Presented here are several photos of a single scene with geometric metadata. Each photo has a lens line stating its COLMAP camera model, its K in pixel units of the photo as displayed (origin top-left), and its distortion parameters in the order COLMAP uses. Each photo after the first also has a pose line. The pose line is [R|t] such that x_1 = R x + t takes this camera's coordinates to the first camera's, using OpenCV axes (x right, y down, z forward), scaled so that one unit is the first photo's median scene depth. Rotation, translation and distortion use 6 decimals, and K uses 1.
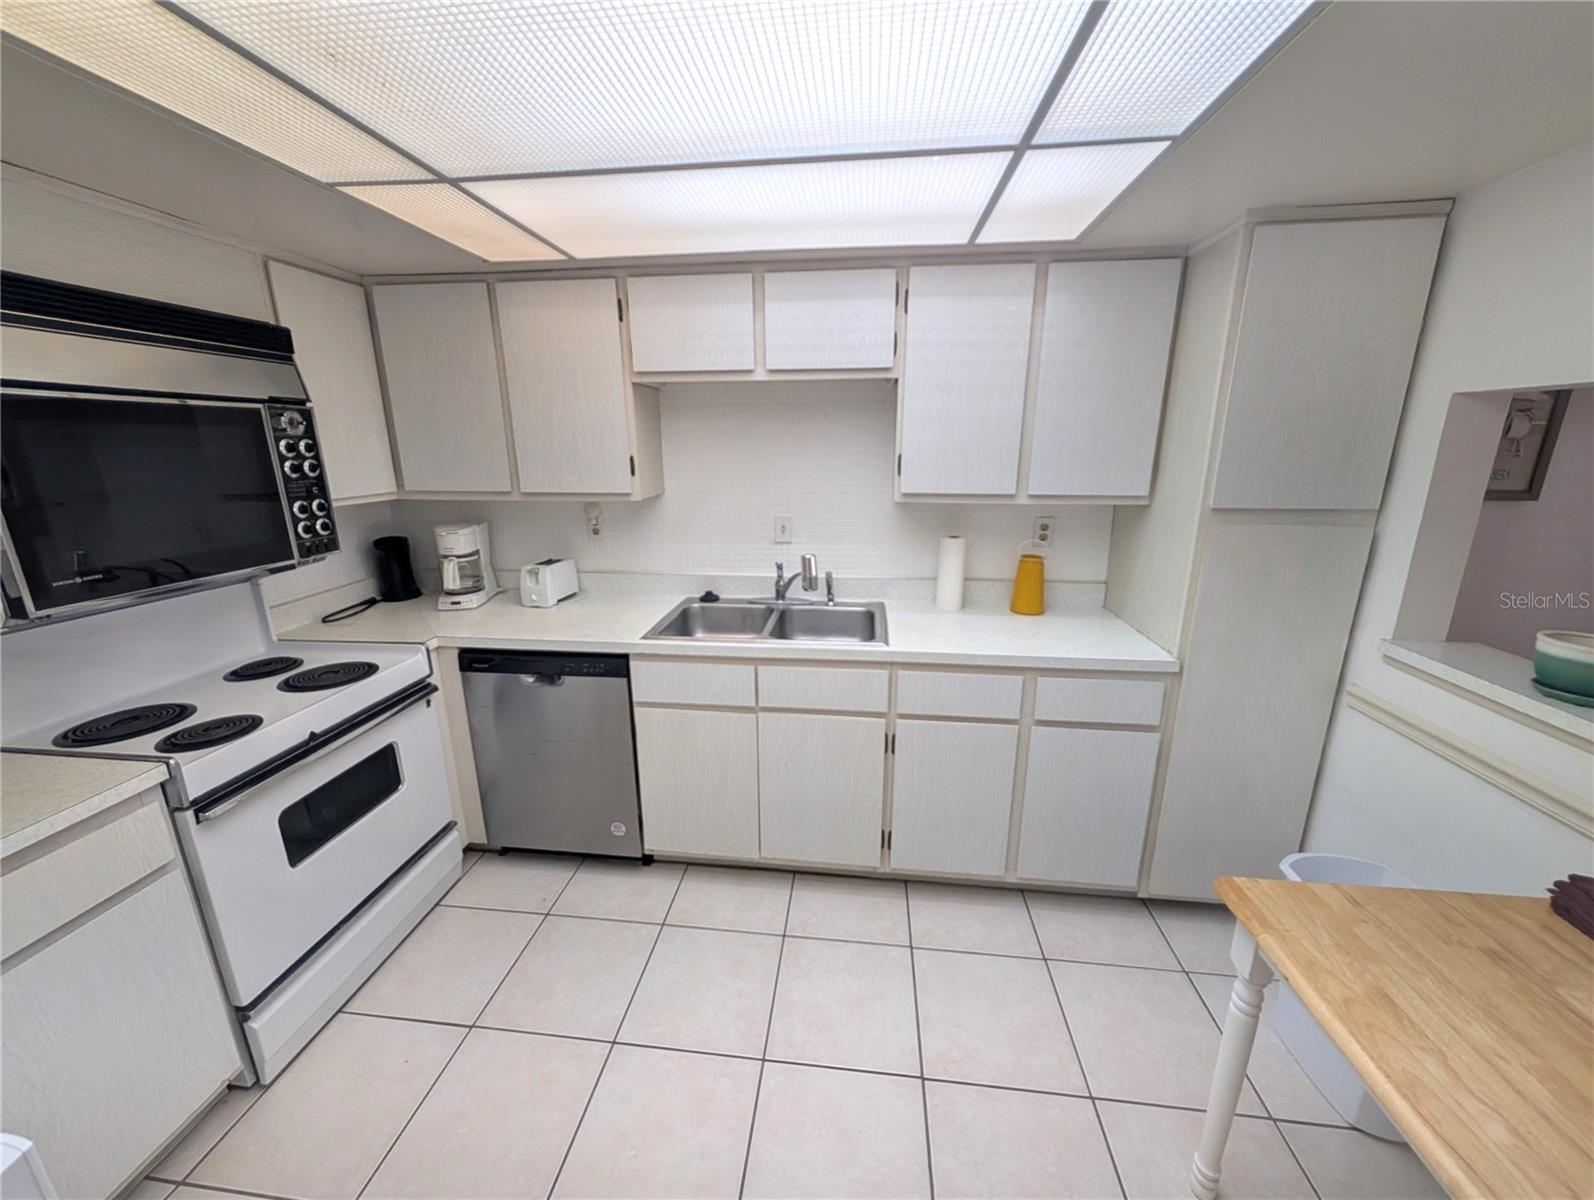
lens RADIAL K [[601.7, 0, 794.8], [0, 601.7, 596.8], [0, 0, 1]] dist [0.000846, -0.000356]
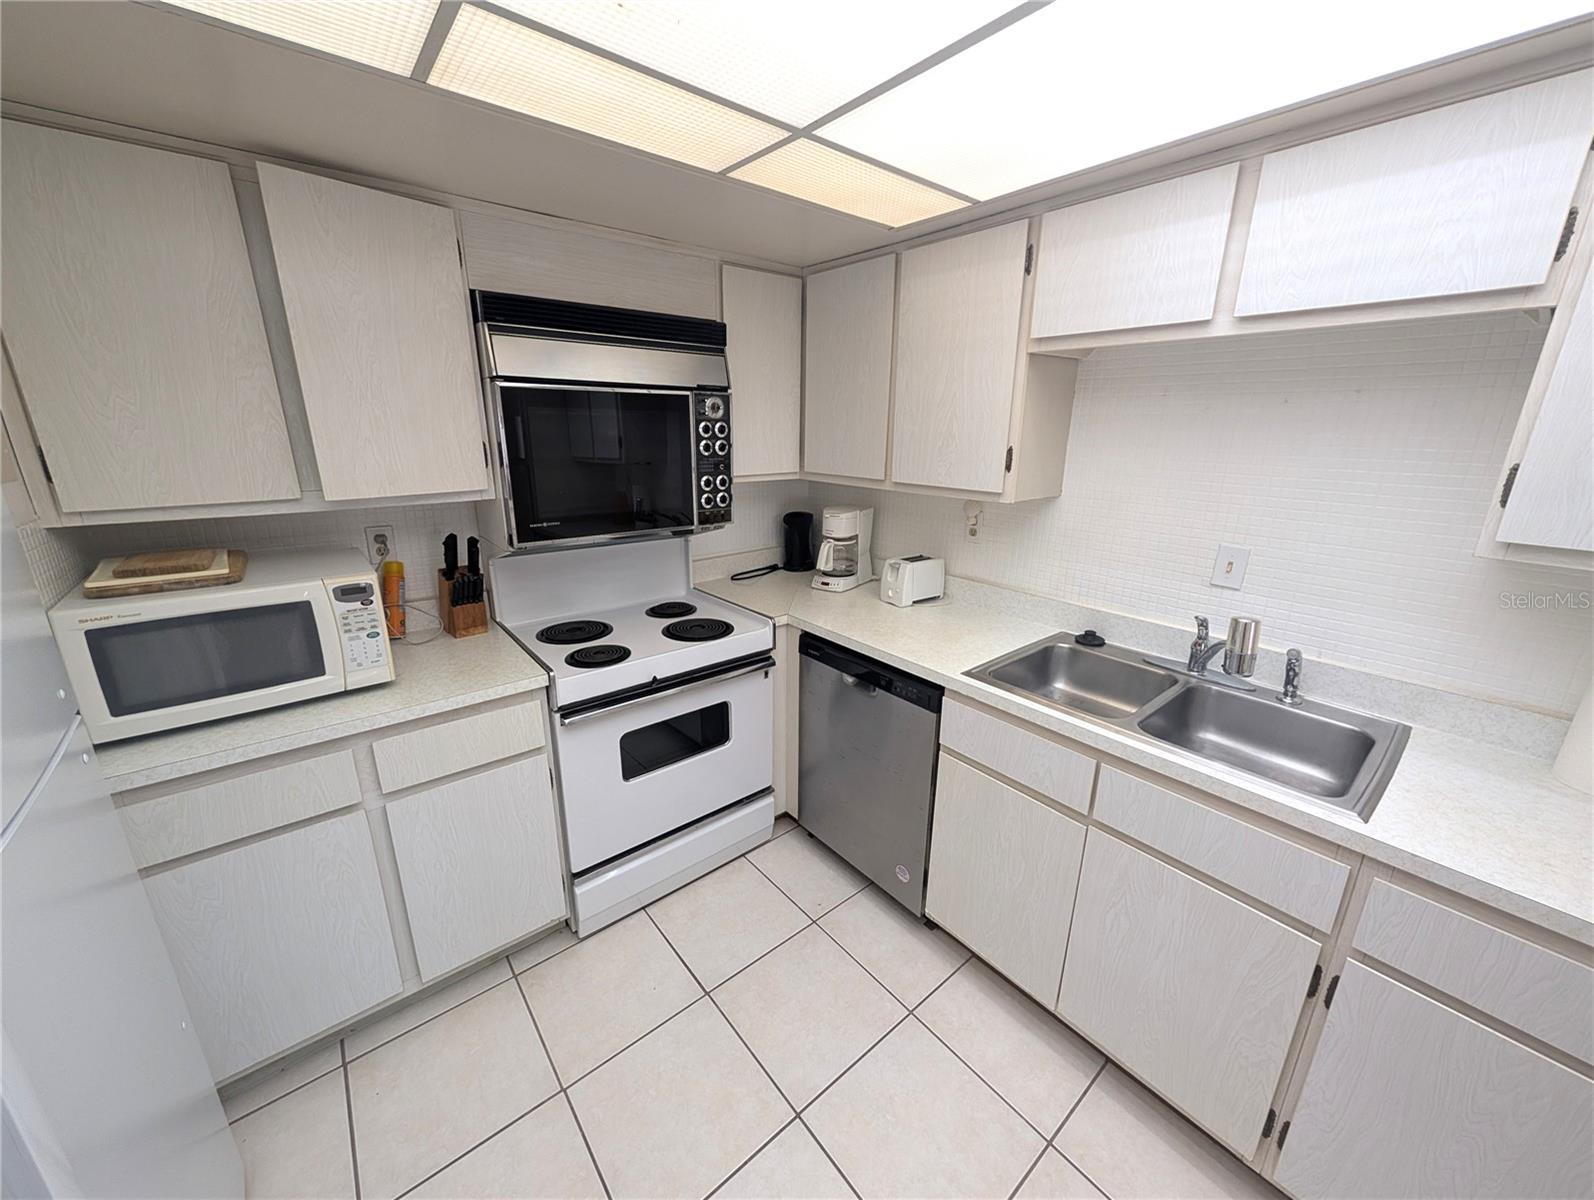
lens RADIAL K [[601.7, 0, 794.8], [0, 601.7, 596.8], [0, 0, 1]] dist [0.000846, -0.000356]
pose [[0.719341, 0.203234, -0.664262, 0.100295], [-0.186576, 0.977634, 0.097065, -0.068126], [0.669132, 0.054113, 0.741171, 0.243798]]
